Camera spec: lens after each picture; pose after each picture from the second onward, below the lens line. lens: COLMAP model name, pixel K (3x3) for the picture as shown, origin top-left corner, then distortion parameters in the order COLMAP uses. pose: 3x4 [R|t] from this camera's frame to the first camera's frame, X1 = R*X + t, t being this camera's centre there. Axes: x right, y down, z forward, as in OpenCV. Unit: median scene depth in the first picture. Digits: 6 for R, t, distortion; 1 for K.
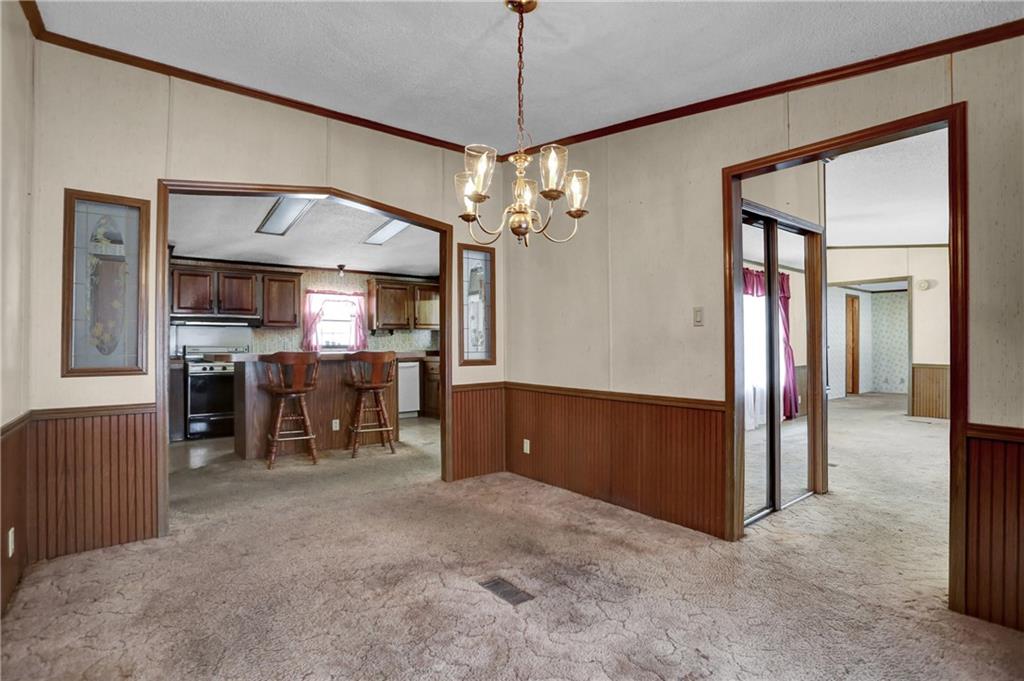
lens RADIAL K [[519.1, 0, 512.0], [0, 519.1, 340.5], [0, 0, 1]] dist [-0.040150, 0.000537]
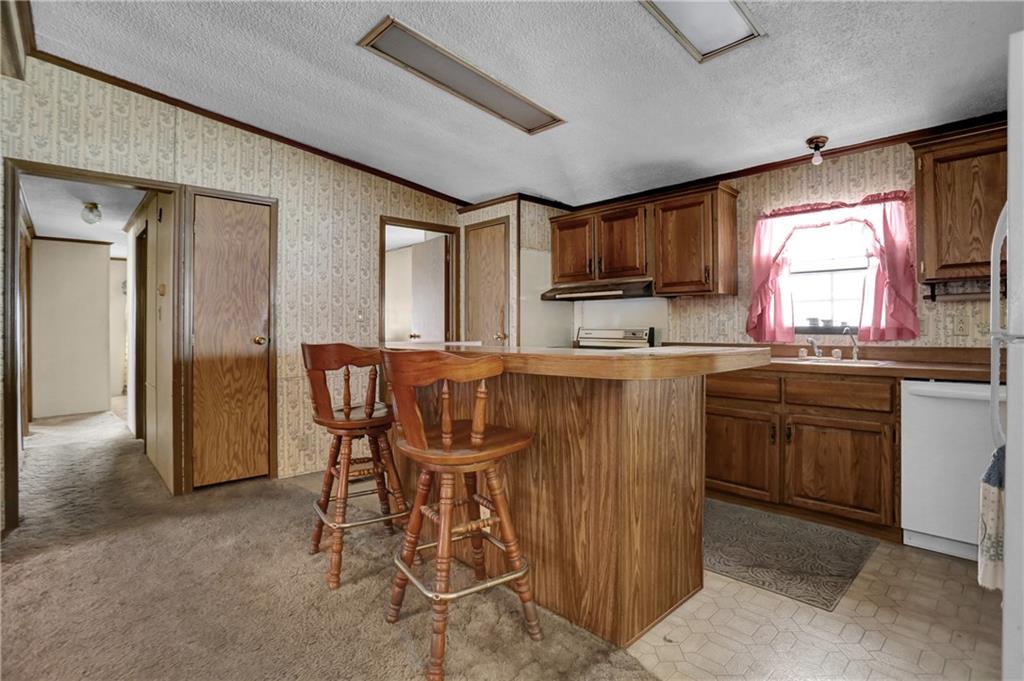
lens RADIAL K [[508.1, 0, 511.6], [0, 508.1, 320.6], [0, 0, 1]] dist [-0.078418, 0.041147]
pose [[0.094848, -0.013985, -0.995394, 0.070016], [0.010045, 0.999864, -0.013091, 0.009420], [0.995441, -0.008757, 0.094975, 1.047425]]
